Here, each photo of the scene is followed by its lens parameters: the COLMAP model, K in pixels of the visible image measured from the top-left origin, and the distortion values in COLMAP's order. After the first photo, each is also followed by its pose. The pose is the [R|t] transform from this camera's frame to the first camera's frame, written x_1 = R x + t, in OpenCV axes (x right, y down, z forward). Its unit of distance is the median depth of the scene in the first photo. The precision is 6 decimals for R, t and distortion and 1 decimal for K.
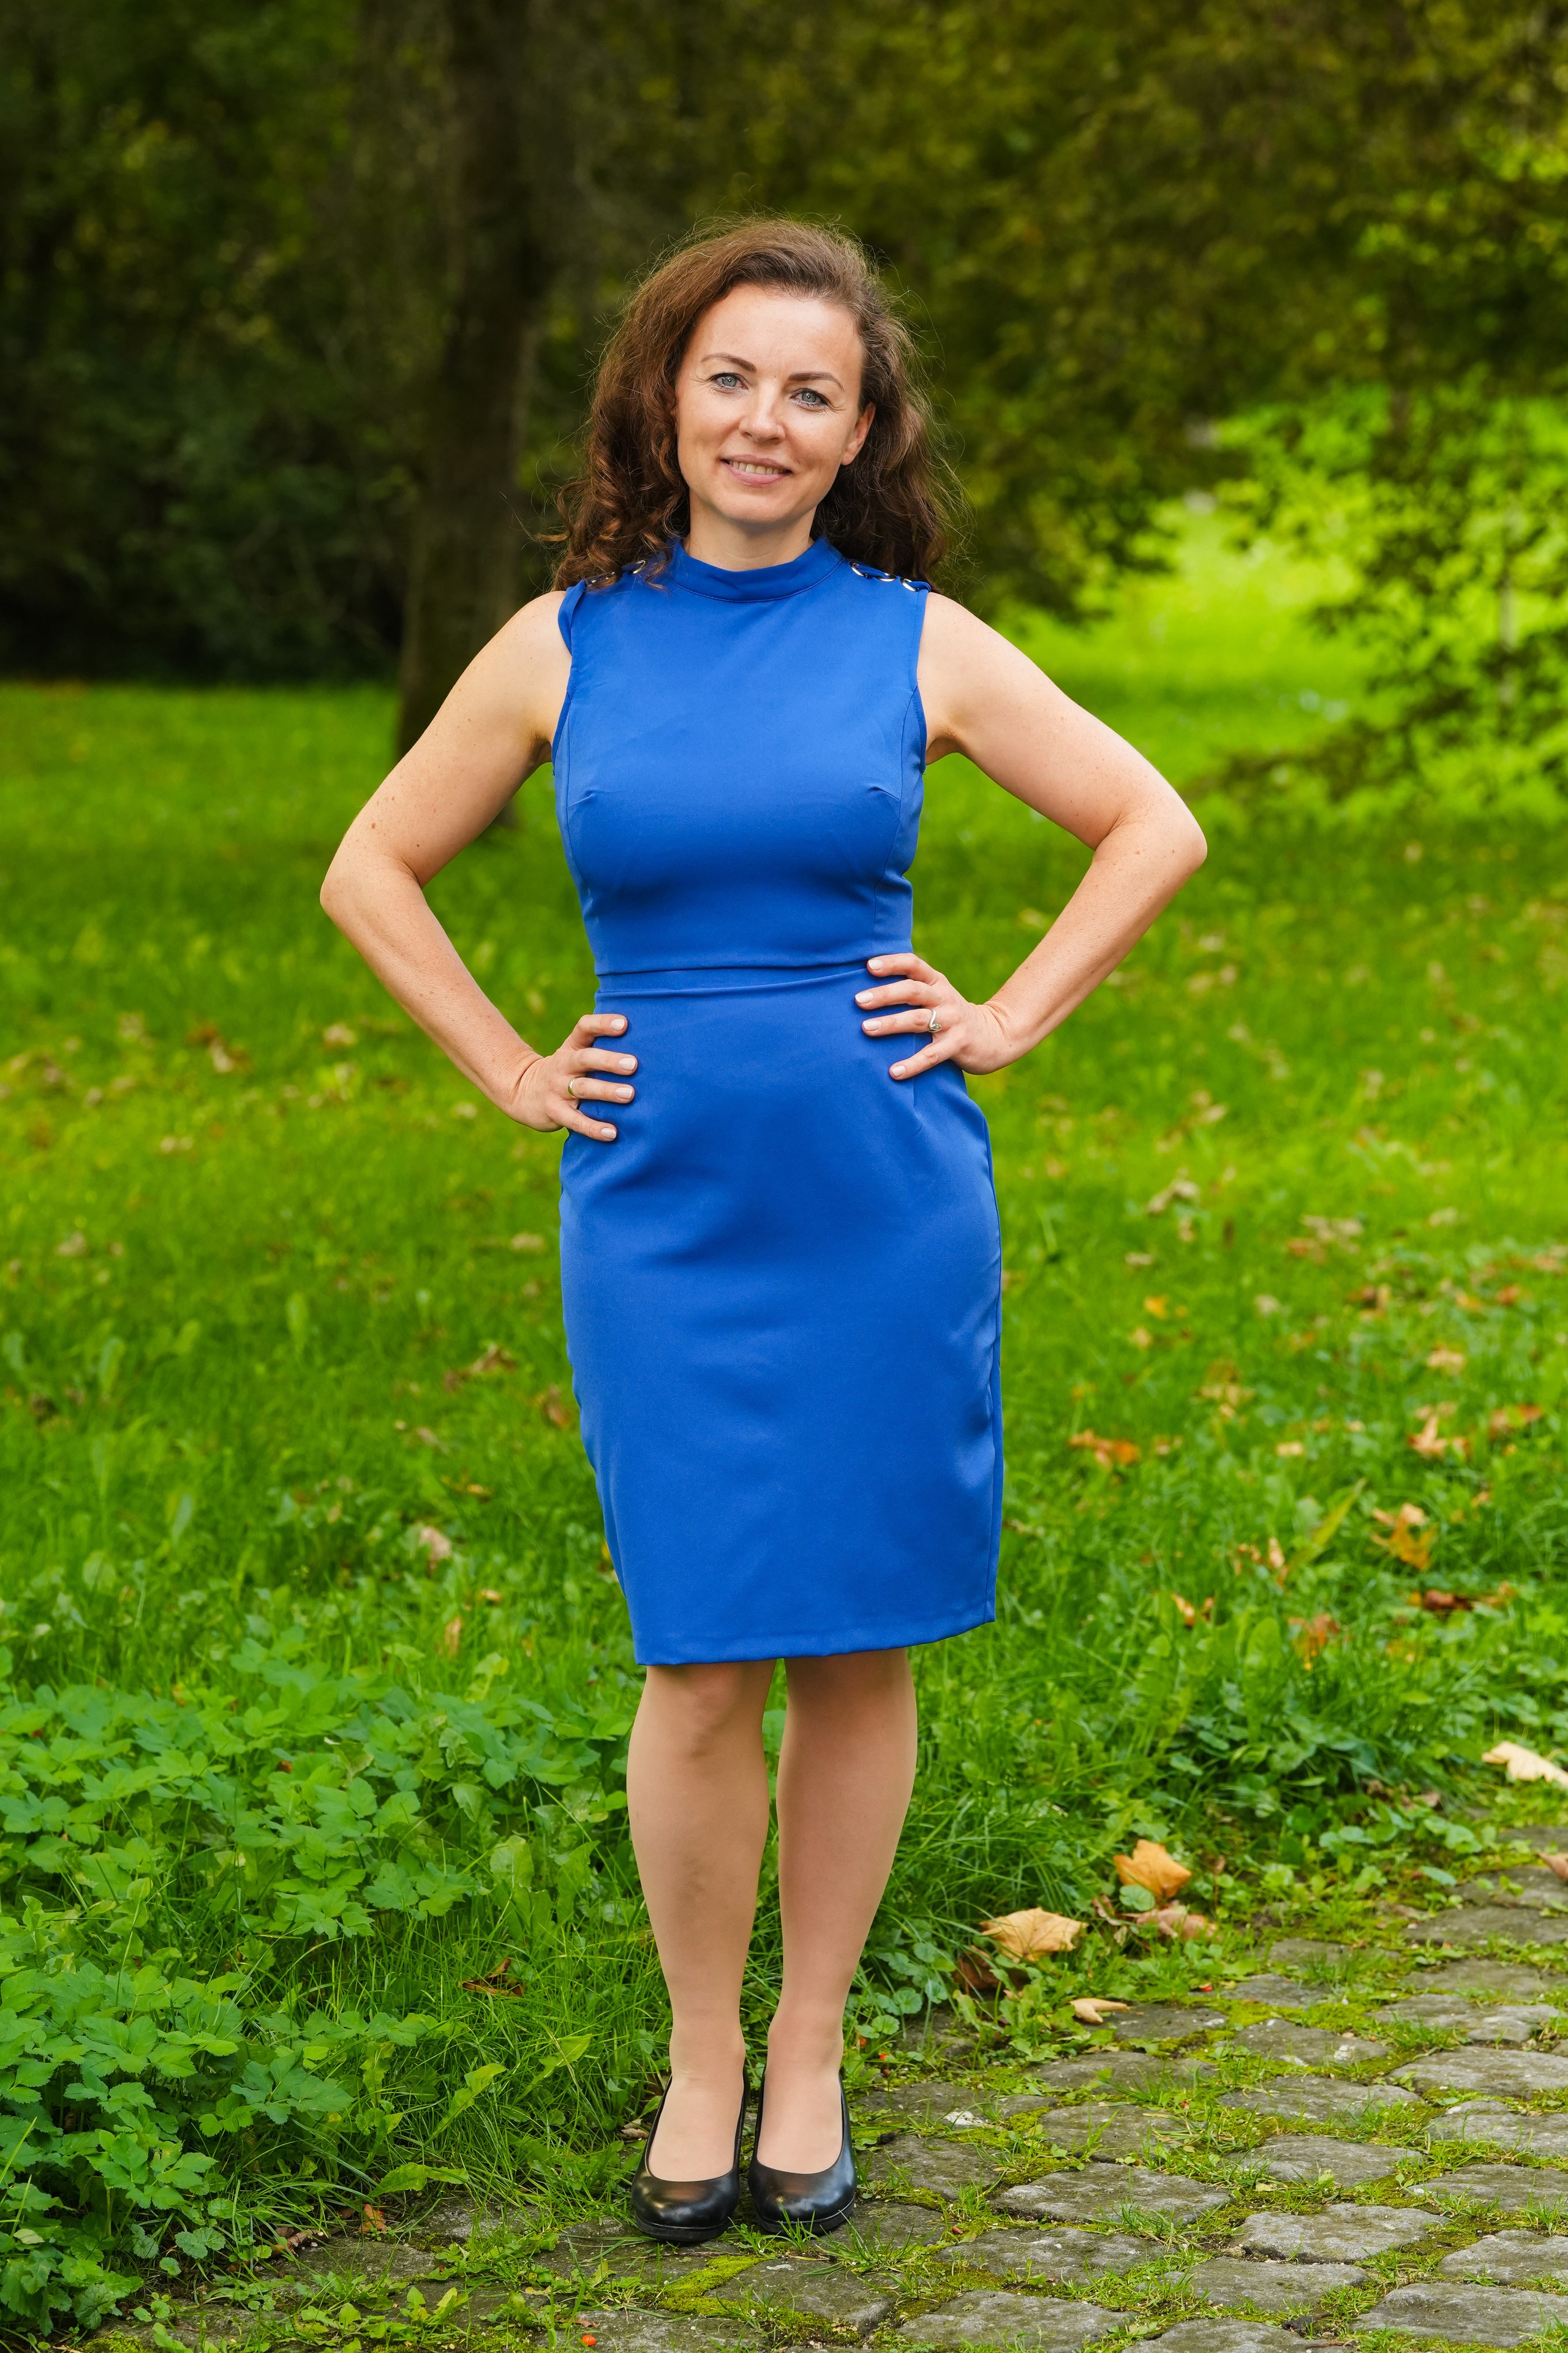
lens RADIAL K [[7830.4, 0, 765.4], [0, 7830.4, 1173.7], [0, 0, 1]] dist [0.180453, 0.000000]
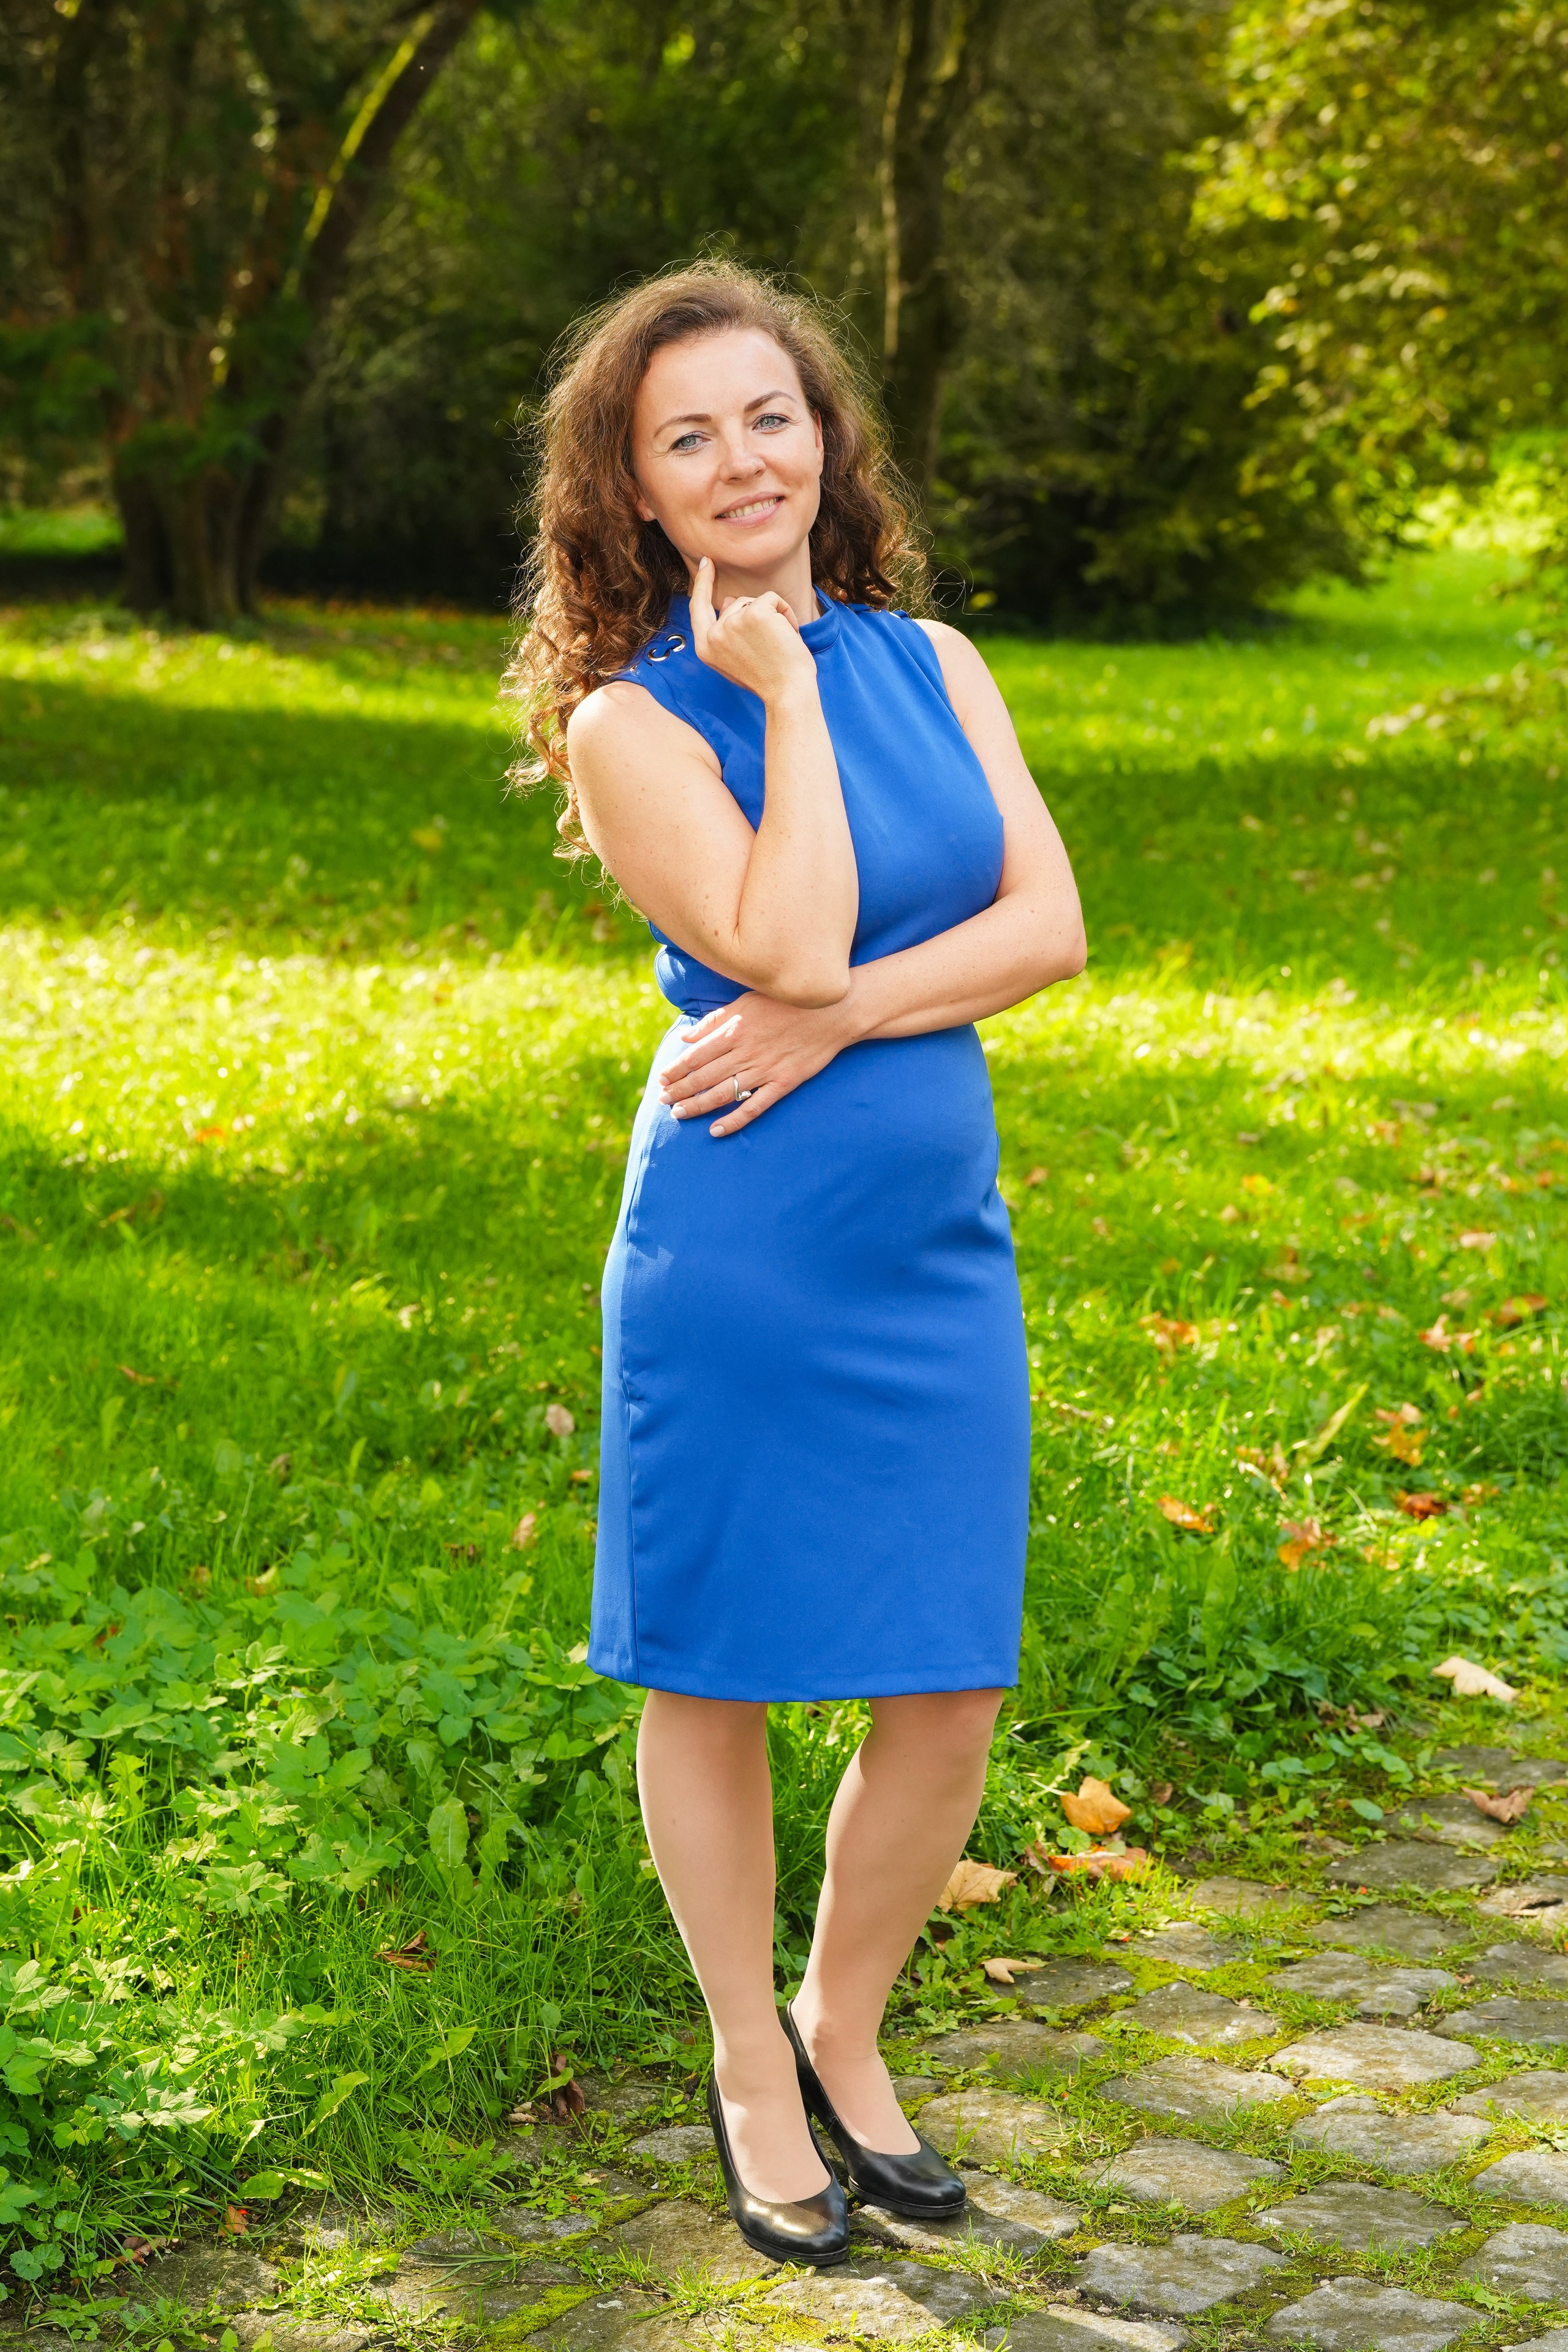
lens RADIAL K [[5166.0, 0, 787.1], [0, 5166.0, 1173.2], [0, 0, 1]] dist [-0.097120, 0.000000]
pose [[0.996662, 0.024897, -0.077756, 0.063630], [-0.021249, 0.998650, 0.047398, -0.033230], [0.078831, -0.045588, 0.995845, 0.309221]]
